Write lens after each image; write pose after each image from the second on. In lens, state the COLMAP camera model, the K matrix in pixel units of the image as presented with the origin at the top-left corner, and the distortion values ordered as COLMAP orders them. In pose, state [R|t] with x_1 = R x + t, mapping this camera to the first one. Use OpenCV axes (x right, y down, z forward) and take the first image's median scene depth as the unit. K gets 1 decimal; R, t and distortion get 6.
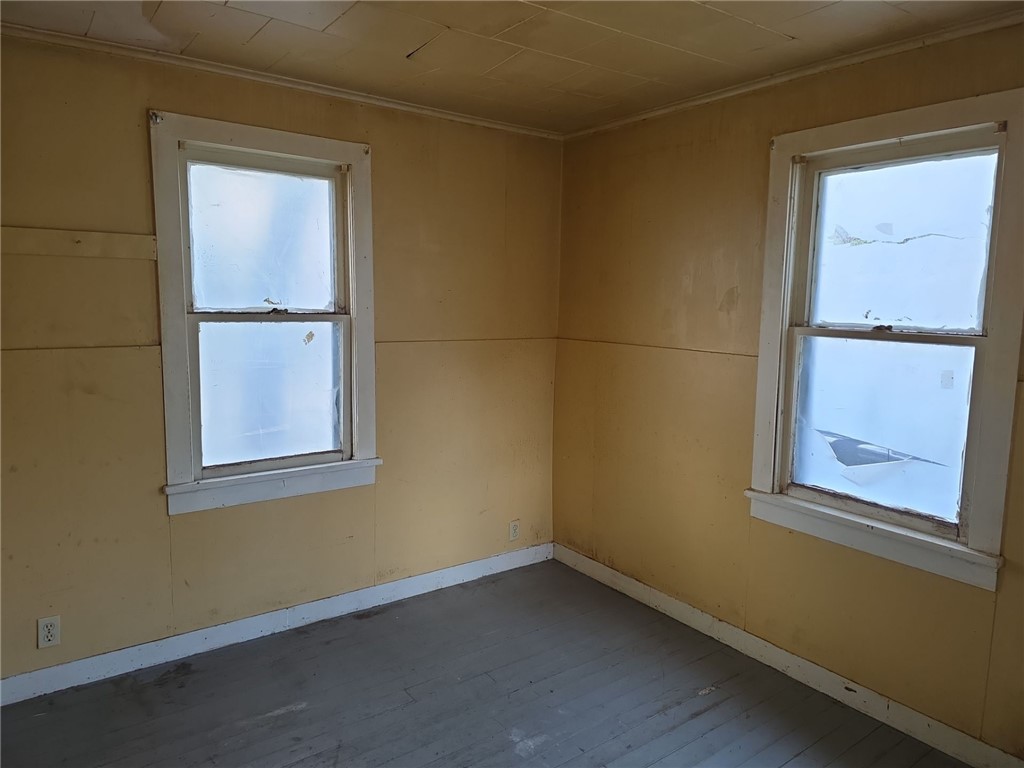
lens RADIAL K [[687.5, 0, 493.9], [0, 687.5, 363.8], [0, 0, 1]] dist [0.064170, -0.062395]
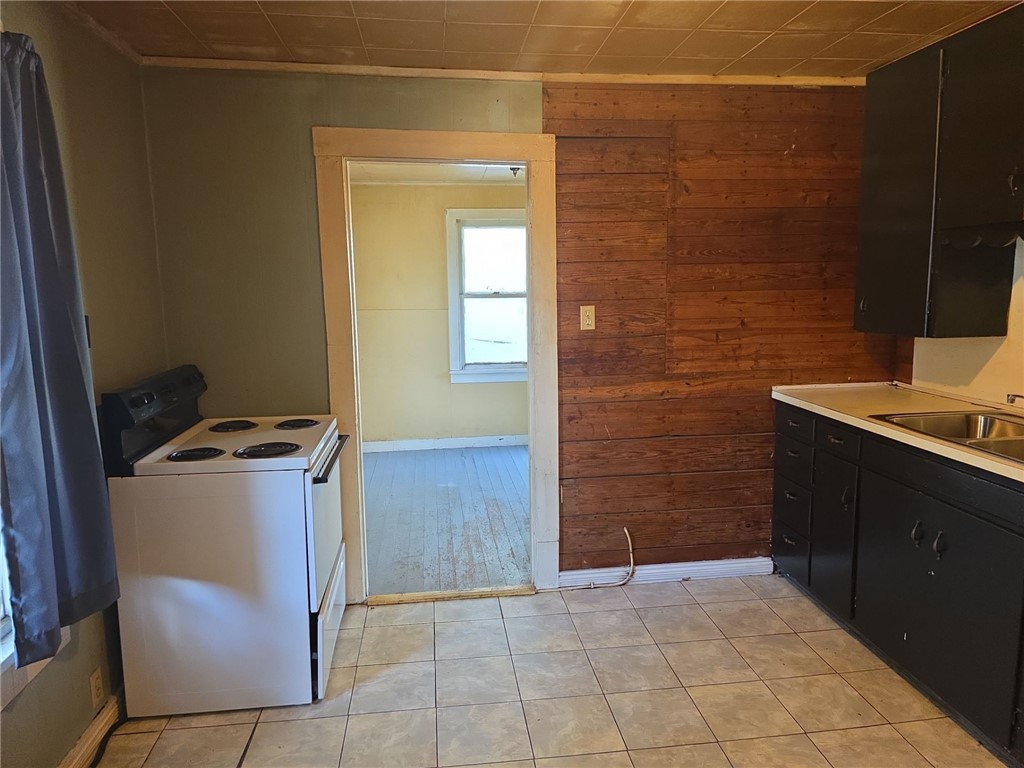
lens RADIAL K [[687.5, 0, 510.2], [0, 687.5, 374.7], [0, 0, 1]] dist [0.064170, -0.062395]
pose [[0.474333, -0.137805, 0.869493, -1.262435], [0.111708, 0.989110, 0.095824, 0.007029], [-0.873229, 0.051677, 0.484562, -0.184816]]
